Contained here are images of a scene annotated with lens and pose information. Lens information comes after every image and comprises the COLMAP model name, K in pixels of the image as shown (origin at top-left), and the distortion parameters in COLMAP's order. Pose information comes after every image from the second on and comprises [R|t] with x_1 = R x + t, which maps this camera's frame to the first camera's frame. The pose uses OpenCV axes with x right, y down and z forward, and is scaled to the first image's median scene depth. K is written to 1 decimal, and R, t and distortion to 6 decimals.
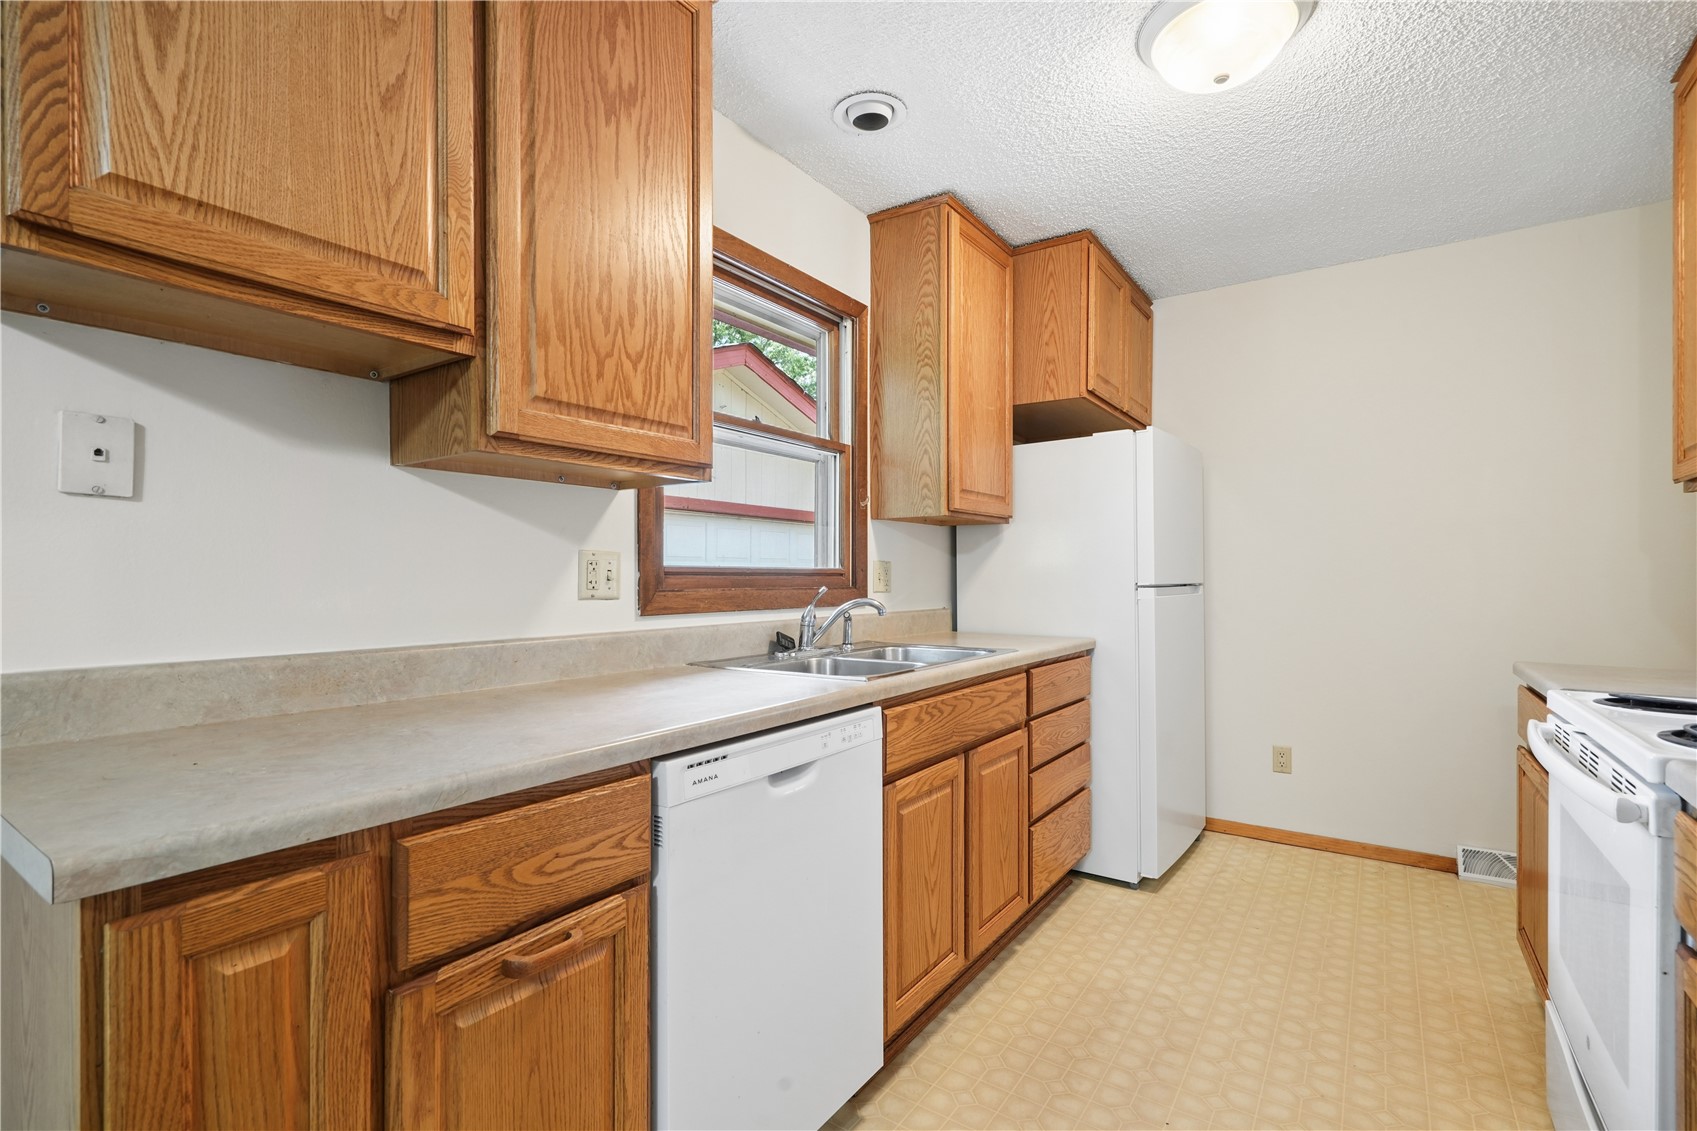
lens RADIAL K [[780.0, 0, 850.8], [0, 780.0, 573.3], [0, 0, 1]] dist [-0.005211, 0.000503]
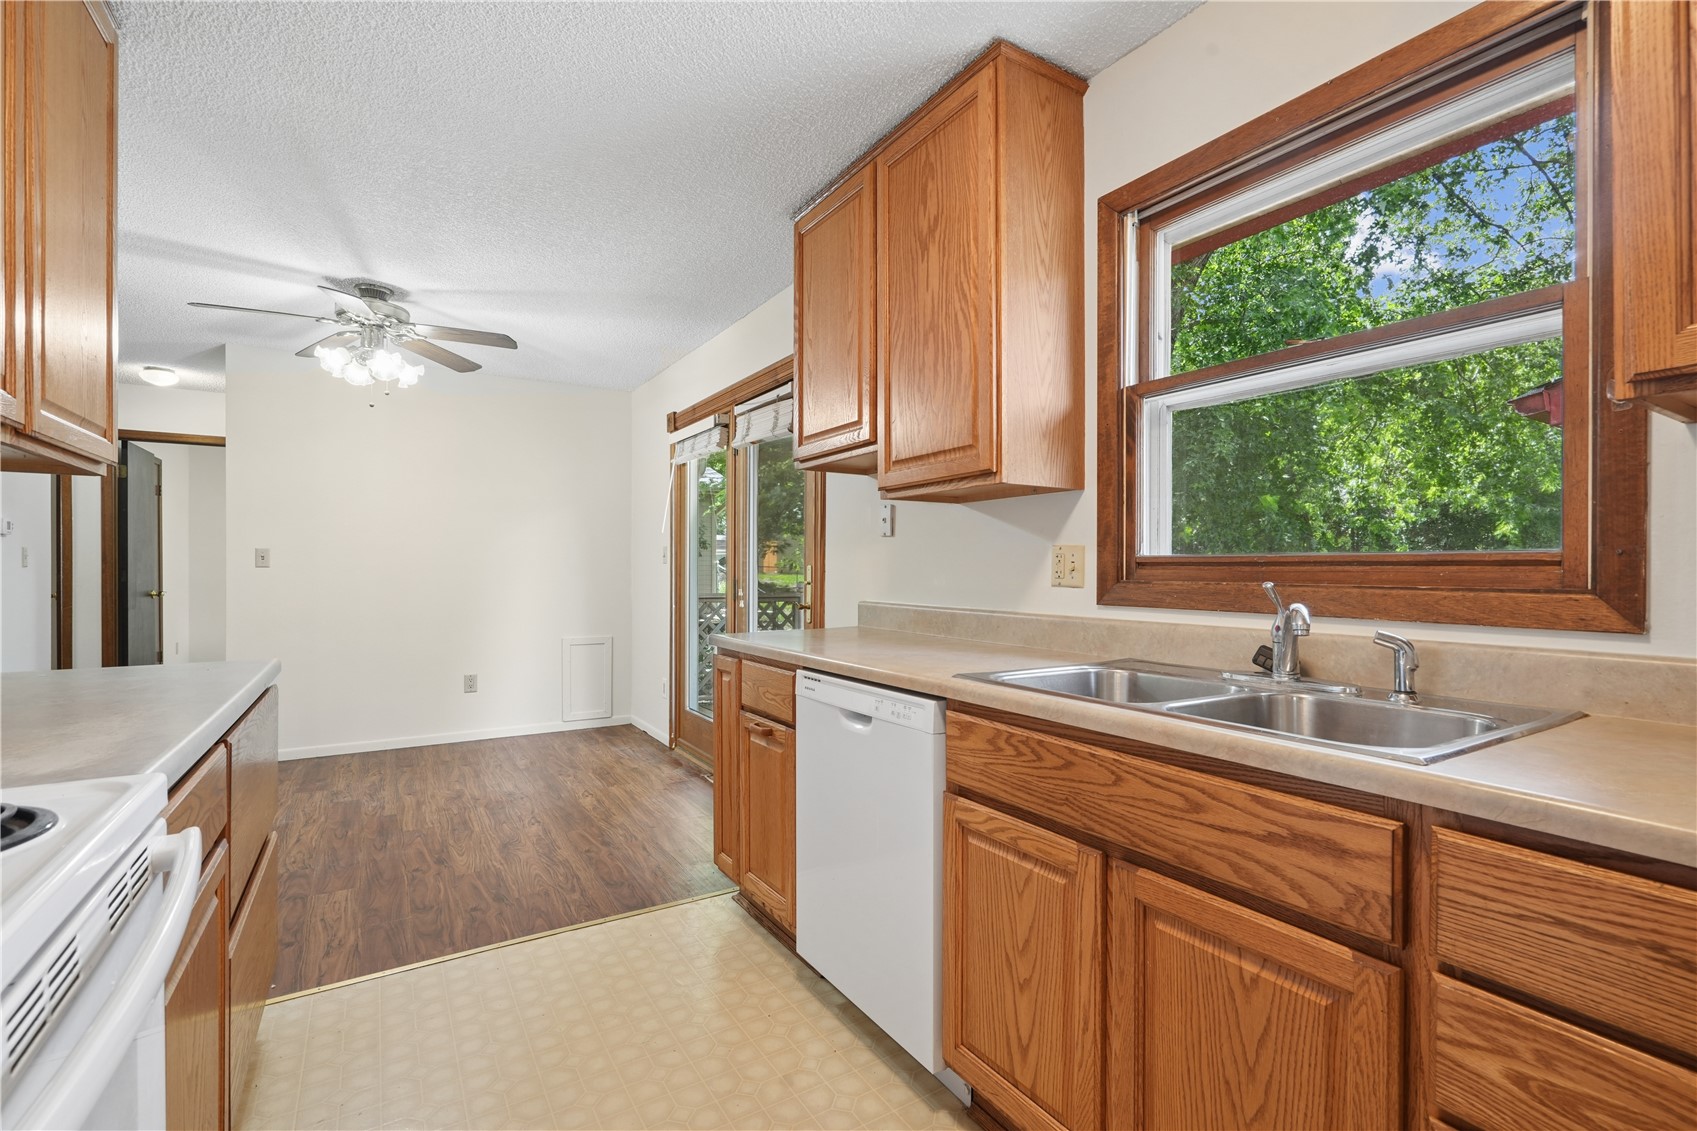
lens RADIAL K [[780.0, 0, 864.5], [0, 780.0, 567.6], [0, 0, 1]] dist [-0.005211, 0.000503]
pose [[-0.396145, 0.002780, -0.918184, 1.047737], [0.006453, 0.999979, 0.000244, 0.003199], [0.918165, -0.005828, -0.396154, 1.422821]]
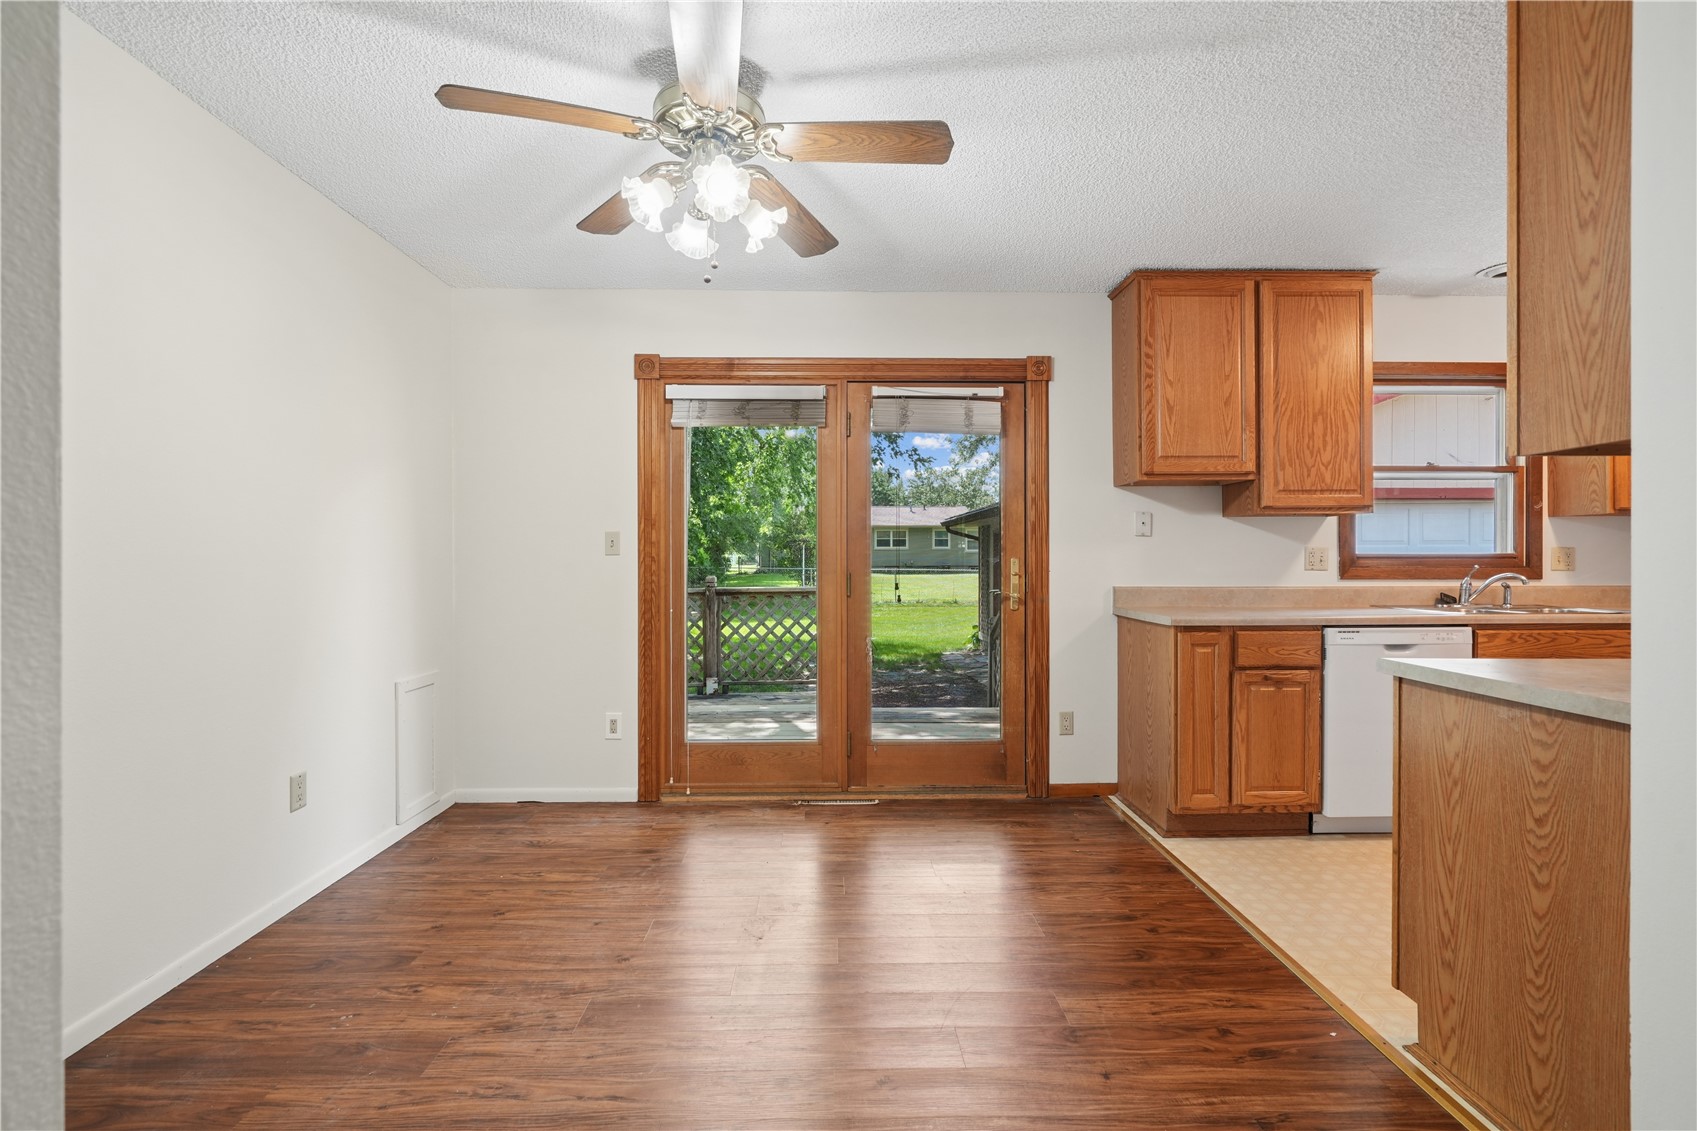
lens RADIAL K [[780.0, 0, 845.4], [0, 780.0, 557.9], [0, 0, 1]] dist [-0.005211, 0.000503]
pose [[0.596638, -0.000400, -0.802510, 0.713200], [0.004754, 0.999984, 0.003036, -0.014582], [0.802496, -0.005626, 0.596630, -1.496738]]
